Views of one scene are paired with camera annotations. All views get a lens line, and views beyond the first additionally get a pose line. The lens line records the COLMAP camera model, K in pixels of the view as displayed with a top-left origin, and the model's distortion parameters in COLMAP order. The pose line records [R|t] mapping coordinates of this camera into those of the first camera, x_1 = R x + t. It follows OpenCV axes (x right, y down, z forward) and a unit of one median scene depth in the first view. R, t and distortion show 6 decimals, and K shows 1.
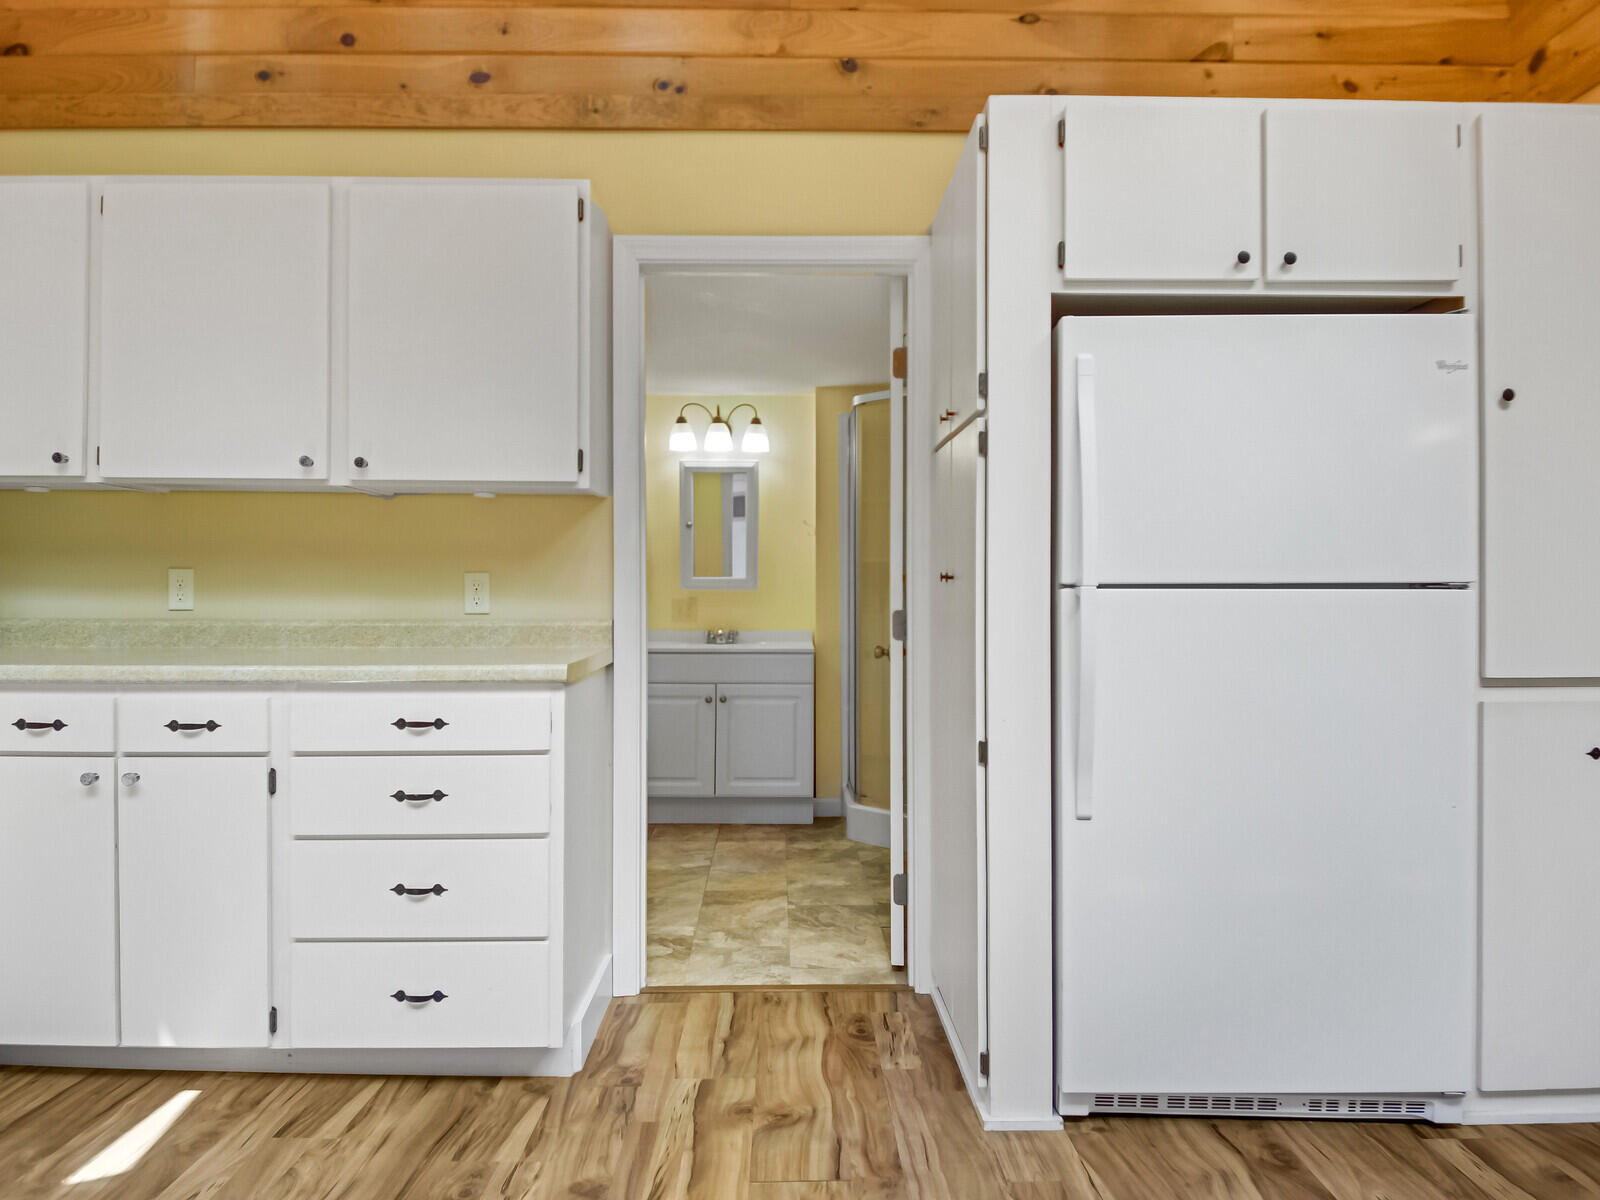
lens RADIAL K [[1069.2, 0, 800.0], [0, 1069.2, 600.0], [0, 0, 1]] dist [0.043700, -0.079813]
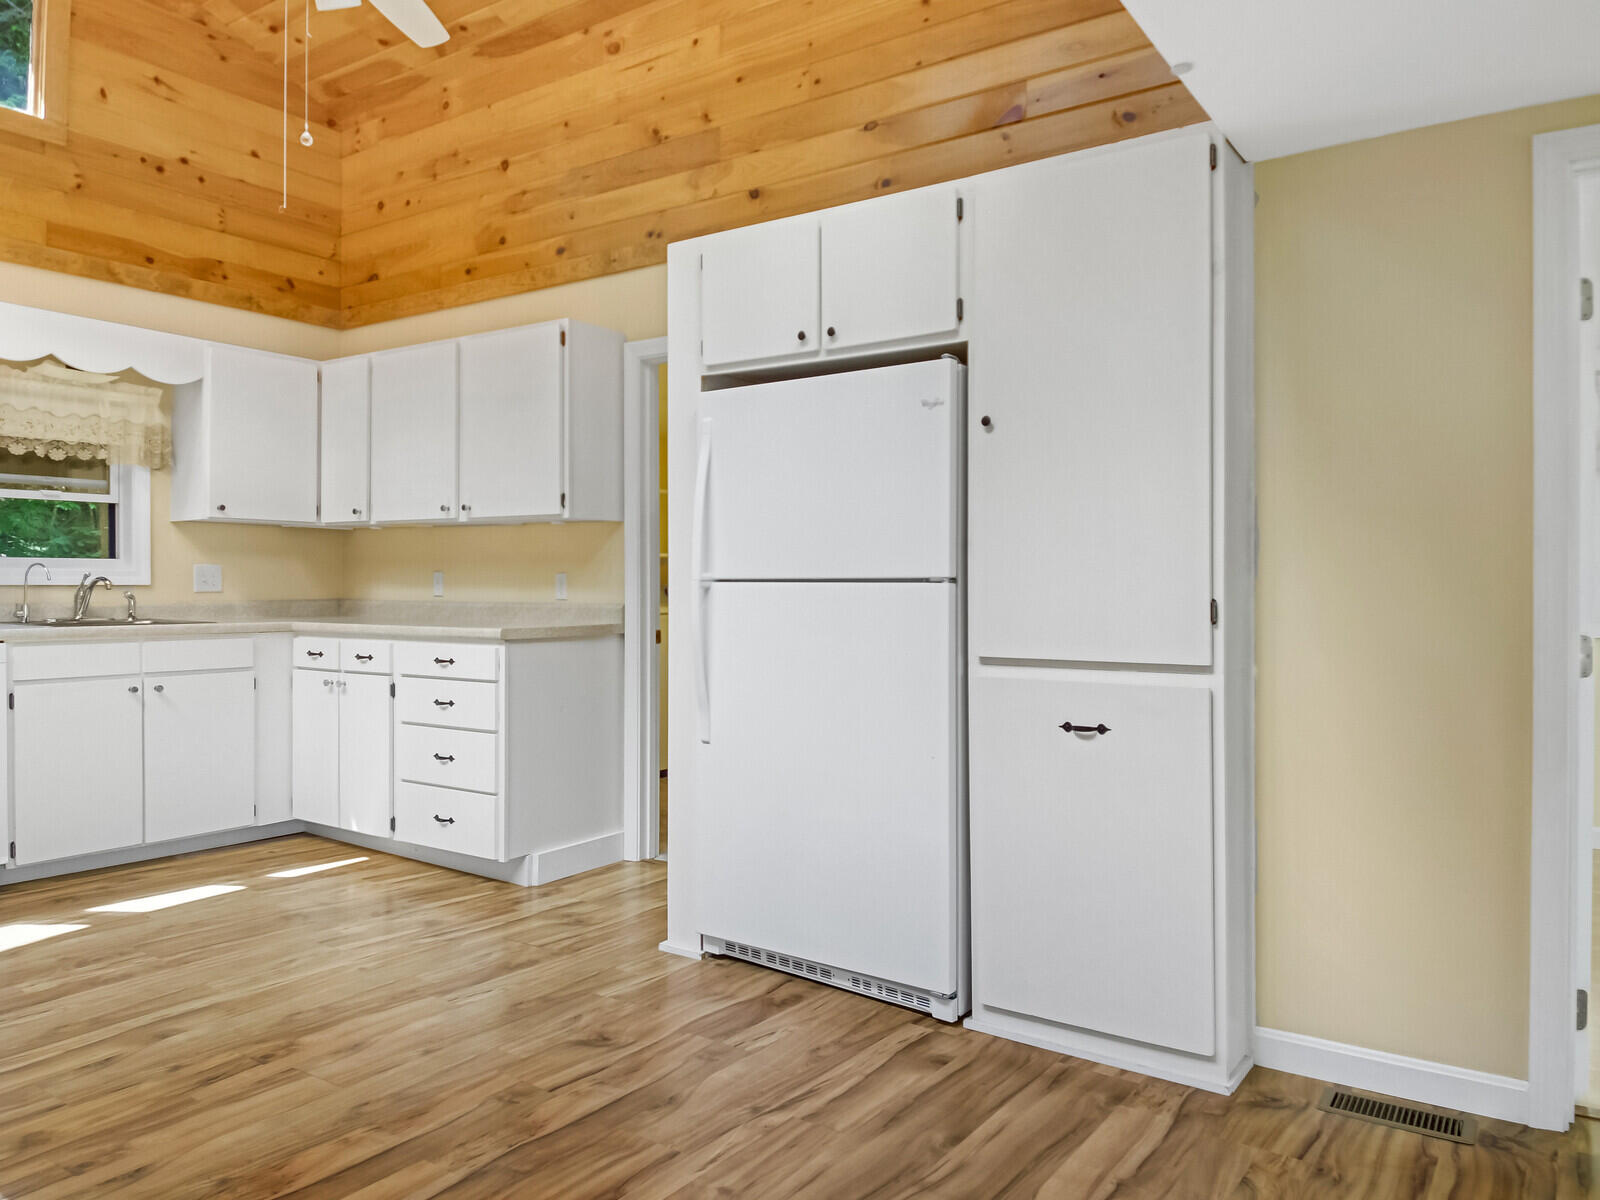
lens RADIAL K [[1069.2, 0, 800.0], [0, 1069.2, 600.0], [0, 0, 1]] dist [0.043700, -0.079813]
pose [[0.827170, 0.008966, -0.561880, 1.082435], [-0.006531, 0.999959, 0.006342, 0.002582], [0.561914, -0.001576, 0.827194, -0.101632]]
